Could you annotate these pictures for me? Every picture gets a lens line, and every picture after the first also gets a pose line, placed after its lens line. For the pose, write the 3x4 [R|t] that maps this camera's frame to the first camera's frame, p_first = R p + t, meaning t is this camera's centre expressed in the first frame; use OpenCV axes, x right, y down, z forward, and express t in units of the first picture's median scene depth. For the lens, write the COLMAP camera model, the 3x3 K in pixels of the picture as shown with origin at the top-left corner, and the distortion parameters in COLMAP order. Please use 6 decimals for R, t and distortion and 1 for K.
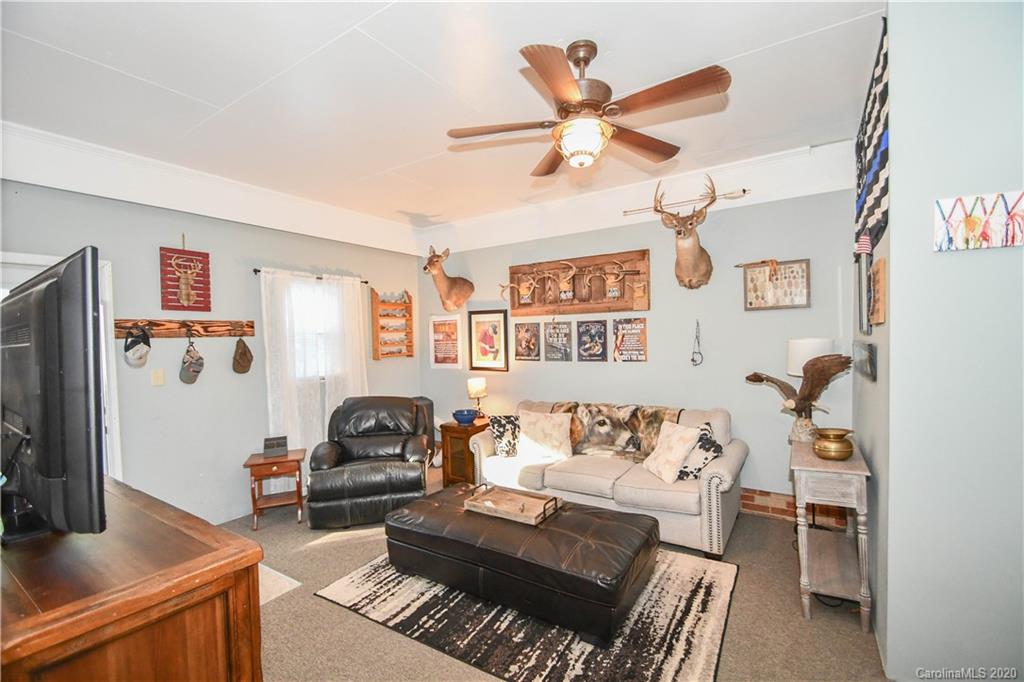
lens RADIAL K [[445.0, 0, 509.5], [0, 445.0, 348.8], [0, 0, 1]] dist [0.021843, -0.022282]
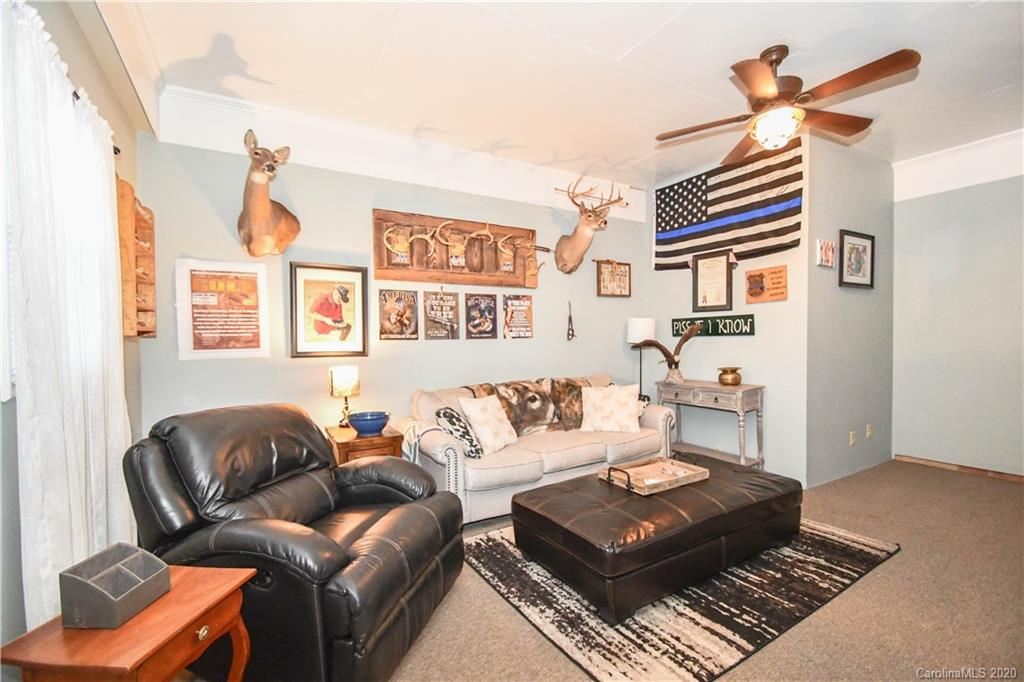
lens RADIAL K [[445.0, 0, 509.5], [0, 445.0, 348.8], [0, 0, 1]] dist [0.021843, -0.022282]
pose [[0.442985, -0.005920, 0.896510, -0.608560], [0.024281, 0.999691, -0.005396, 0.055189], [-0.896200, 0.024159, 0.442991, 0.551314]]
